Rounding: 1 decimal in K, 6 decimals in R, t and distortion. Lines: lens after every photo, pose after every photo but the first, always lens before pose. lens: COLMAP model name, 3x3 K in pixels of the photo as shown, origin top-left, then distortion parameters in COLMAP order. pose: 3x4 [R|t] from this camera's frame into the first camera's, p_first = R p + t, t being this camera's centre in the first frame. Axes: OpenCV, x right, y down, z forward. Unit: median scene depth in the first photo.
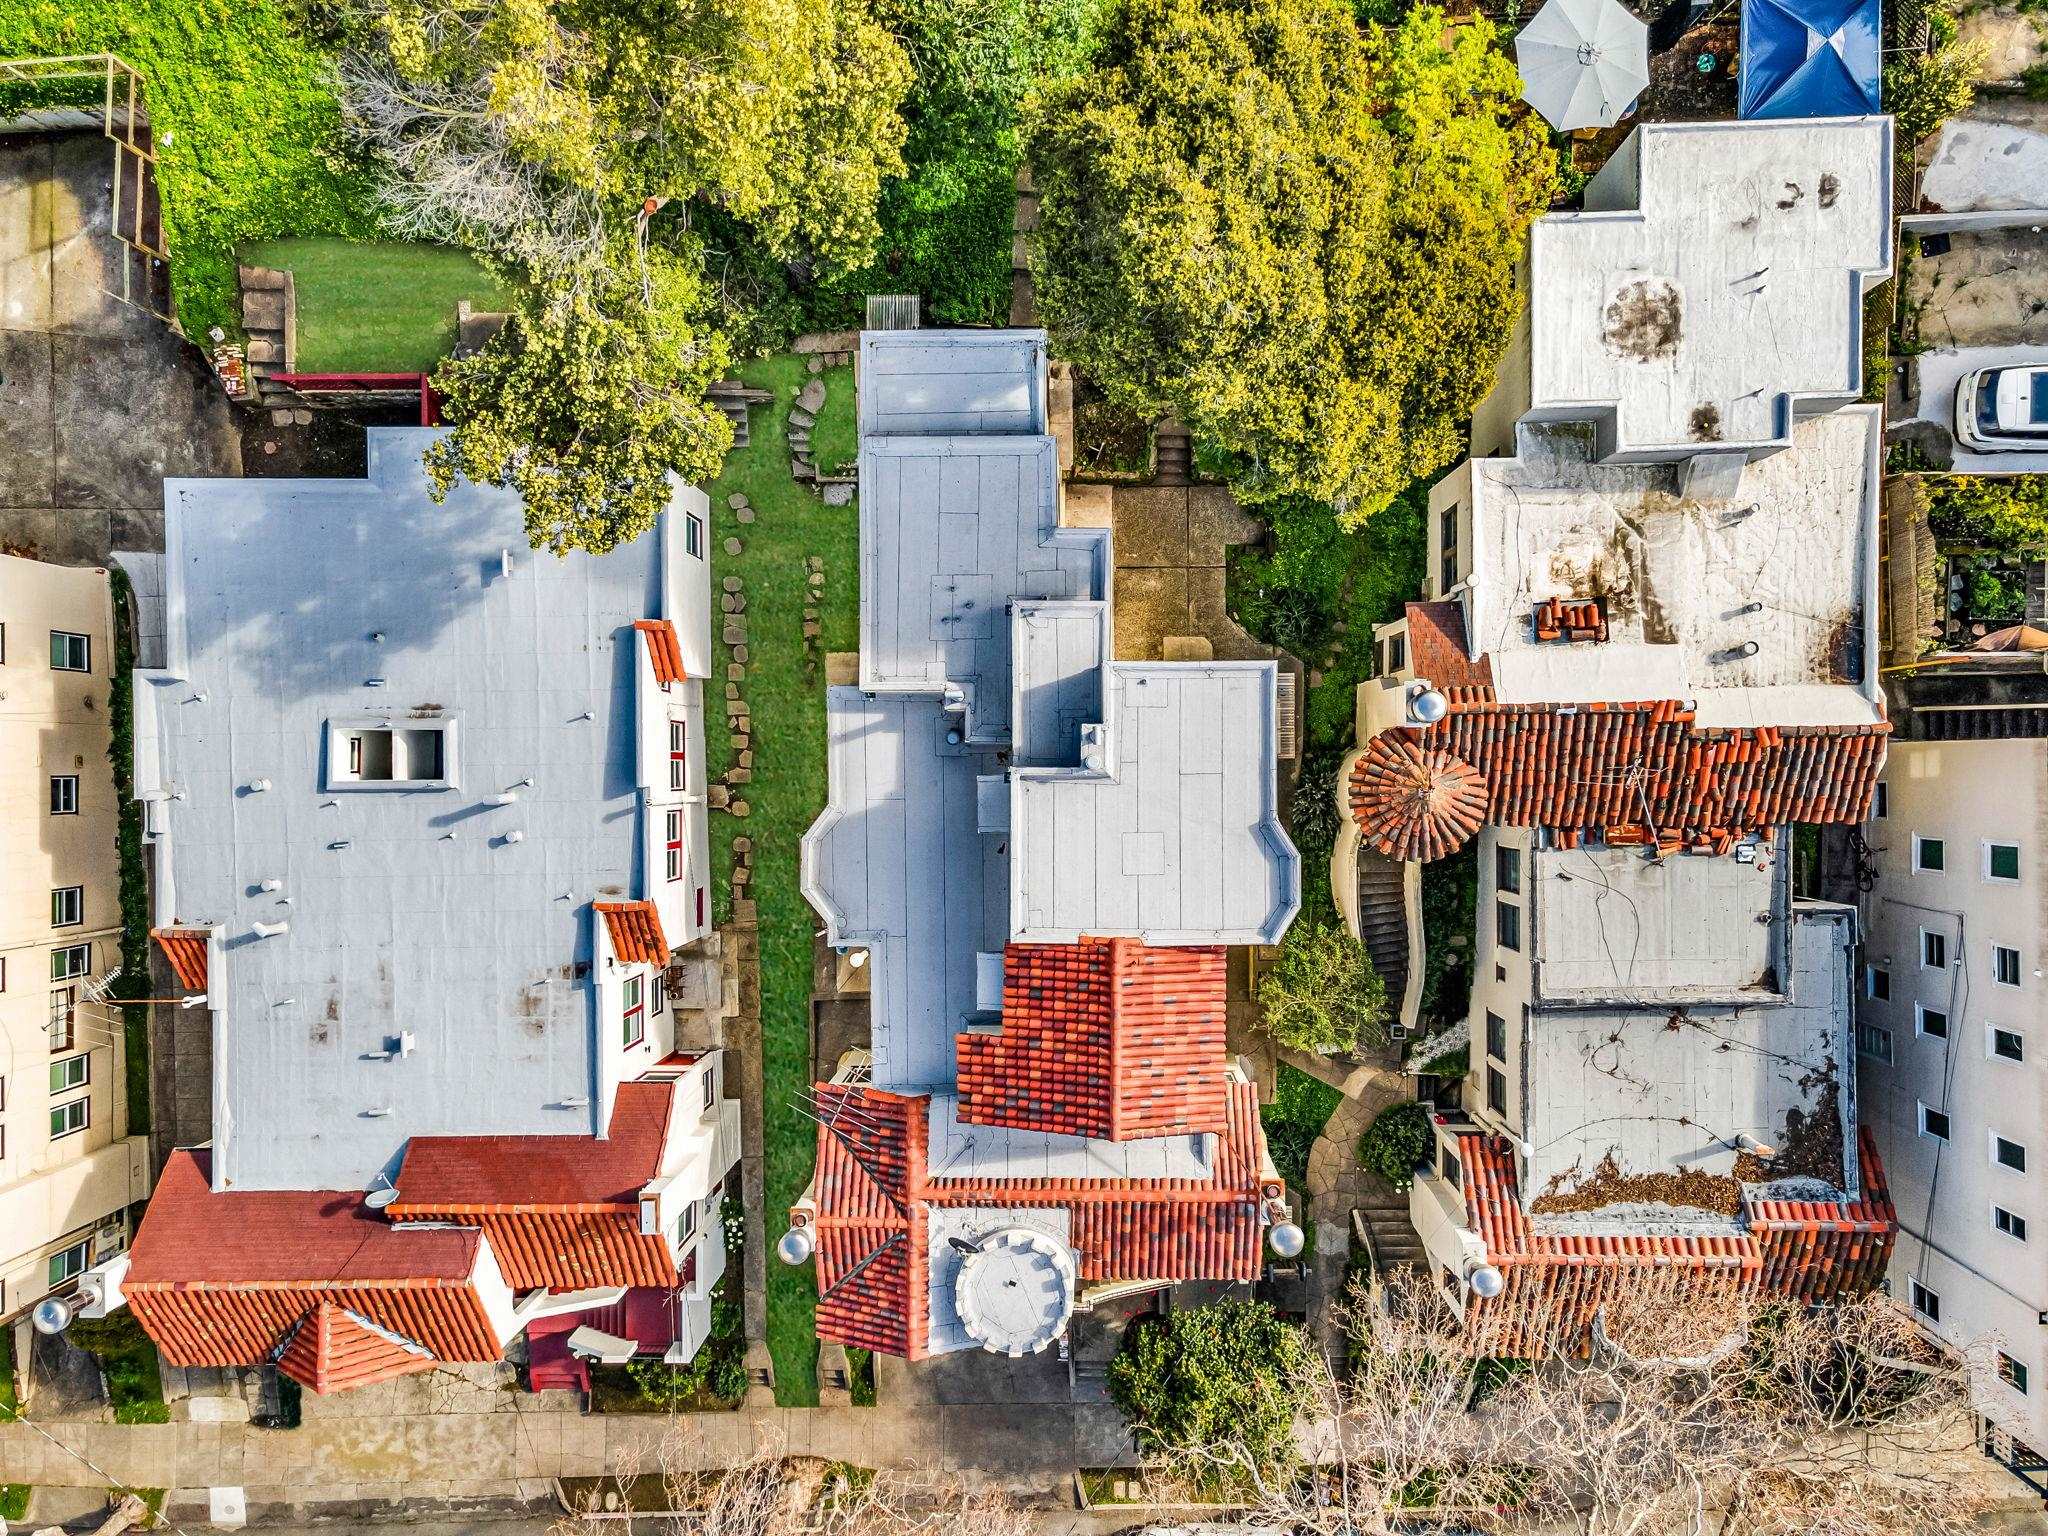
lens RADIAL K [[1485.3, 0, 1032.4], [0, 1485.3, 771.3], [0, 0, 1]] dist [0.042792, 0.003057]
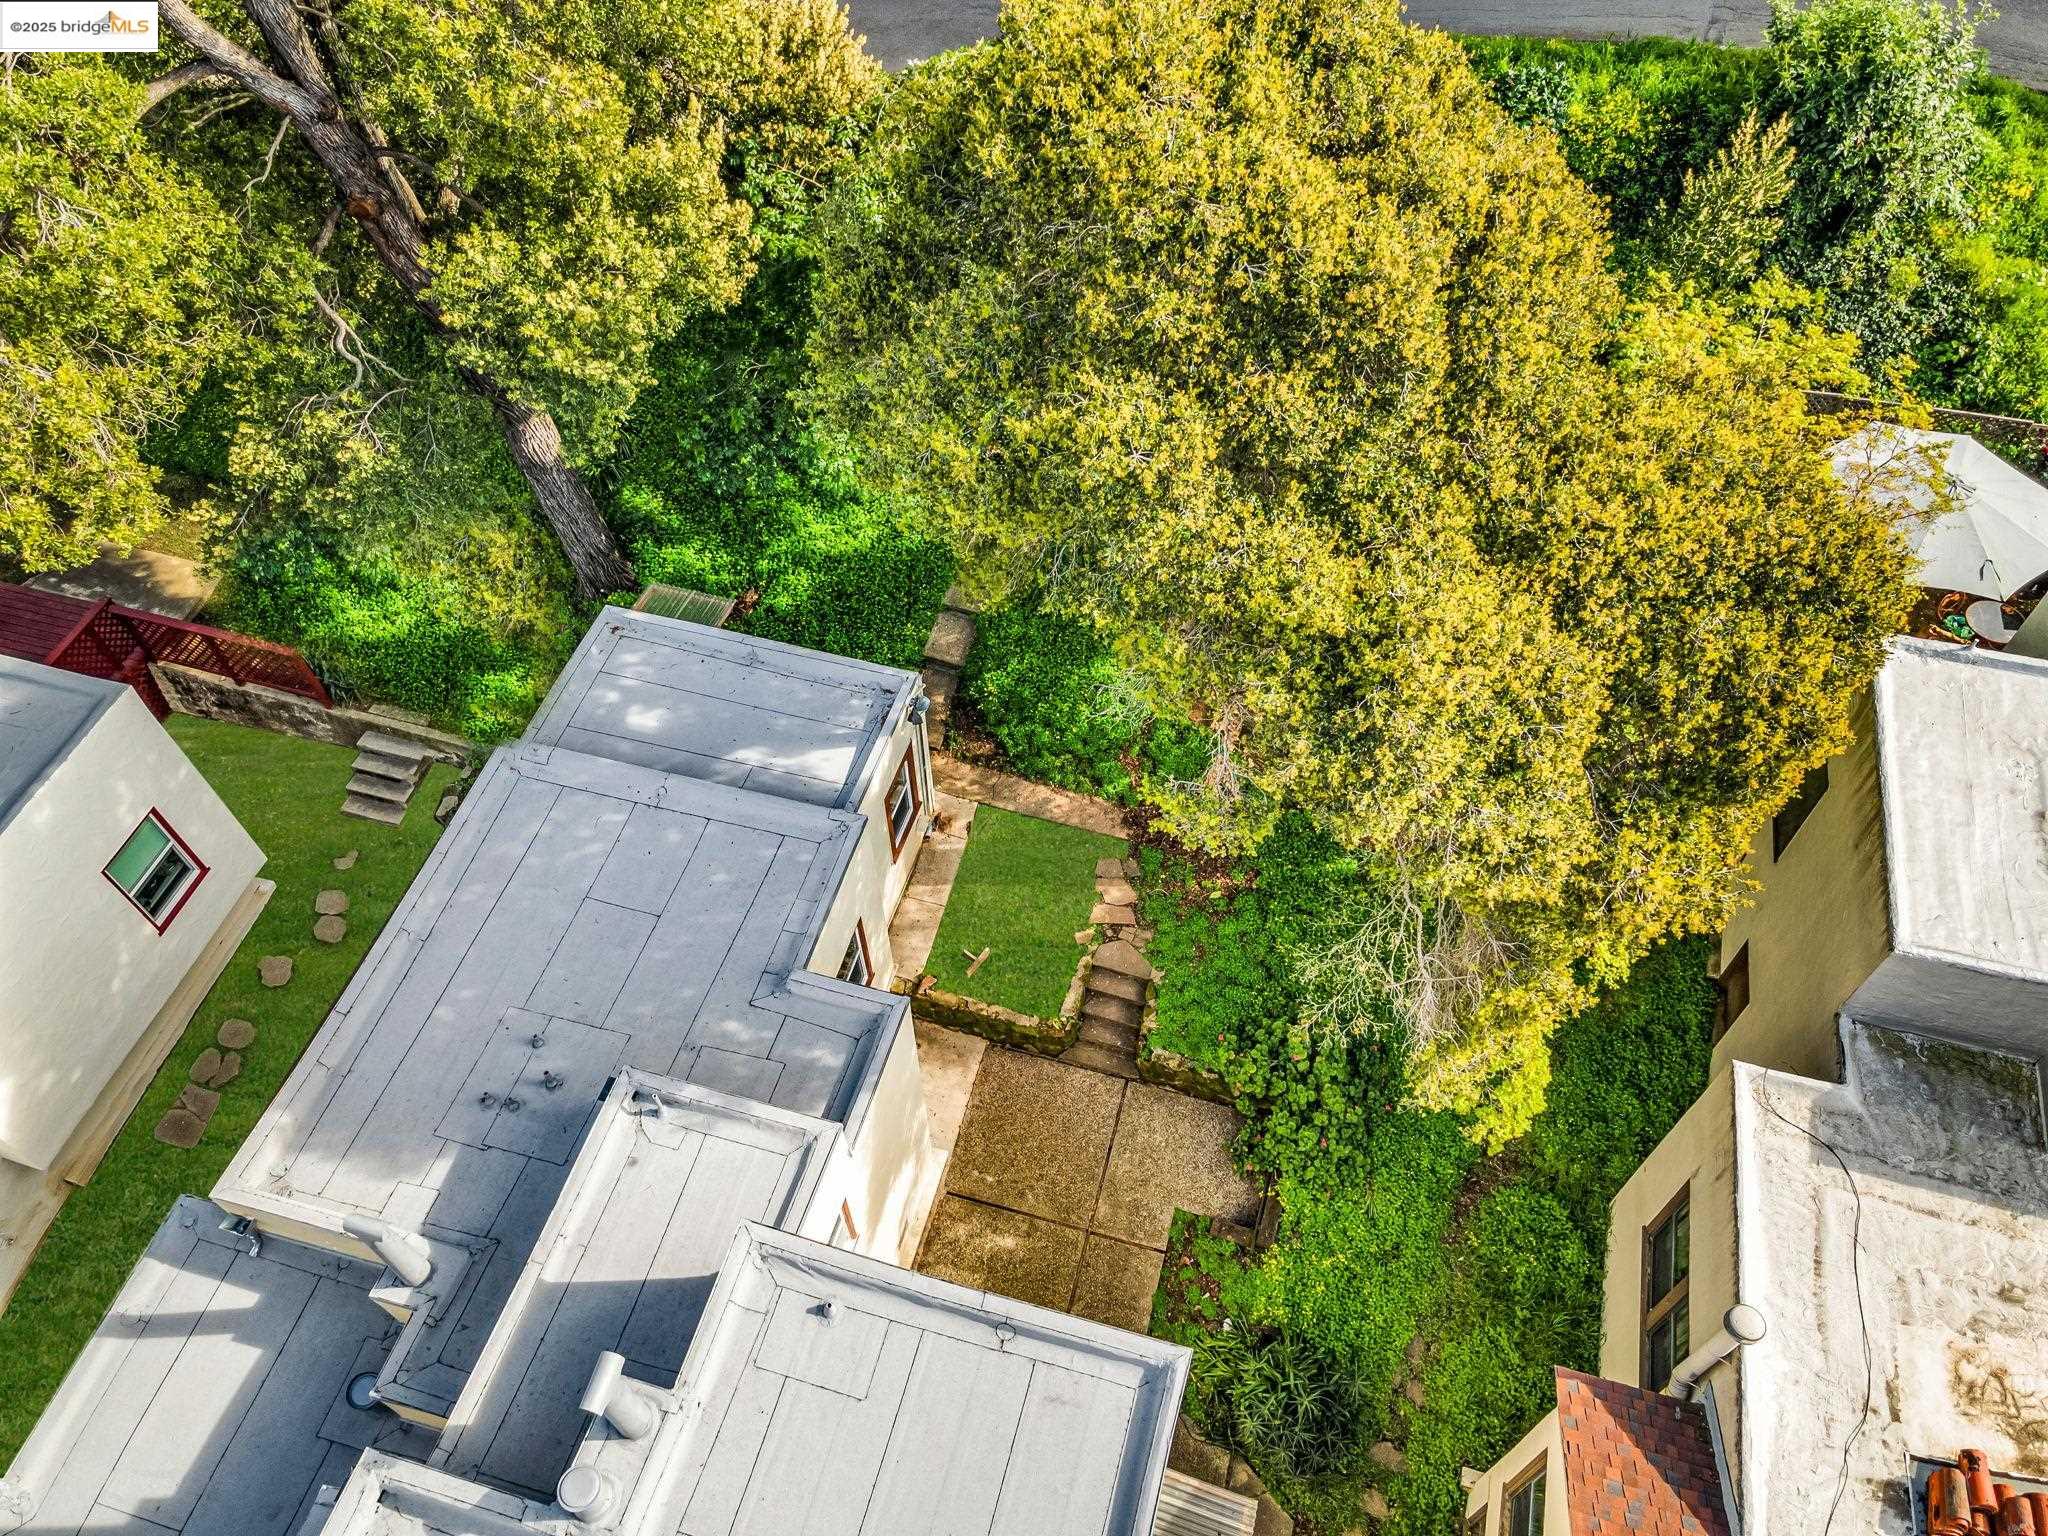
lens RADIAL K [[1485.3, 0, 1032.4], [0, 1485.3, 771.3], [0, 0, 1]] dist [0.042792, 0.003057]
pose [[0.961798, 0.232102, -0.145166, 0.135499], [-0.273127, 0.777513, -0.566459, 0.028250], [-0.018608, 0.584468, 0.811203, 0.577104]]
